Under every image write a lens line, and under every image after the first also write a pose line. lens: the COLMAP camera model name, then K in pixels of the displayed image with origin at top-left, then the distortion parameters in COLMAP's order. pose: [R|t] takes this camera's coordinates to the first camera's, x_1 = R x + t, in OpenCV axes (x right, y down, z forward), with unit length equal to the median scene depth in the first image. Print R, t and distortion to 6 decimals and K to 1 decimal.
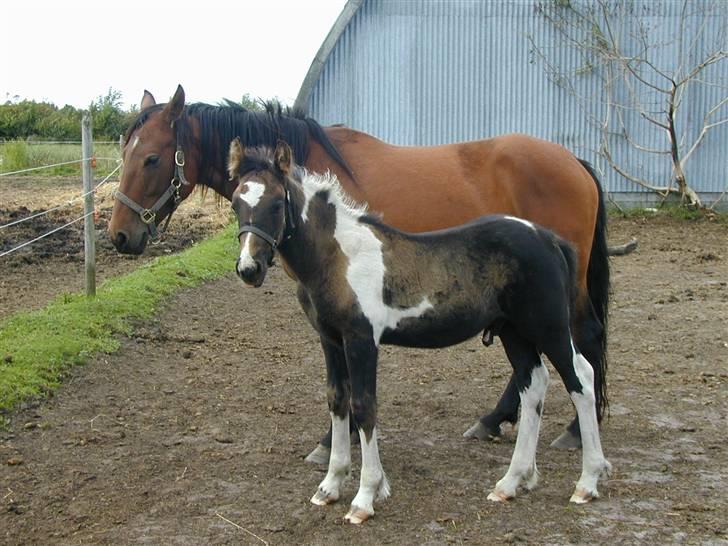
lens RADIAL K [[1301.4, 0, 364.0], [0, 1301.4, 273.0], [0, 0, 1]] dist [0.054612, 0.208509]
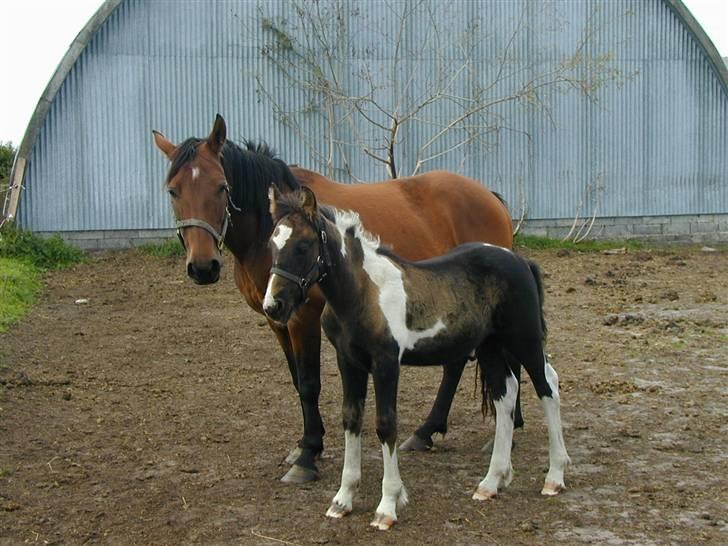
lens RADIAL K [[1301.4, 0, 364.0], [0, 1301.4, 273.0], [0, 0, 1]] dist [0.054612, 0.208509]
pose [[0.959048, -0.042321, 0.280065, -0.266553], [0.049888, 0.998556, -0.019940, -0.001355], [-0.278817, 0.033095, 0.959774, -0.042392]]
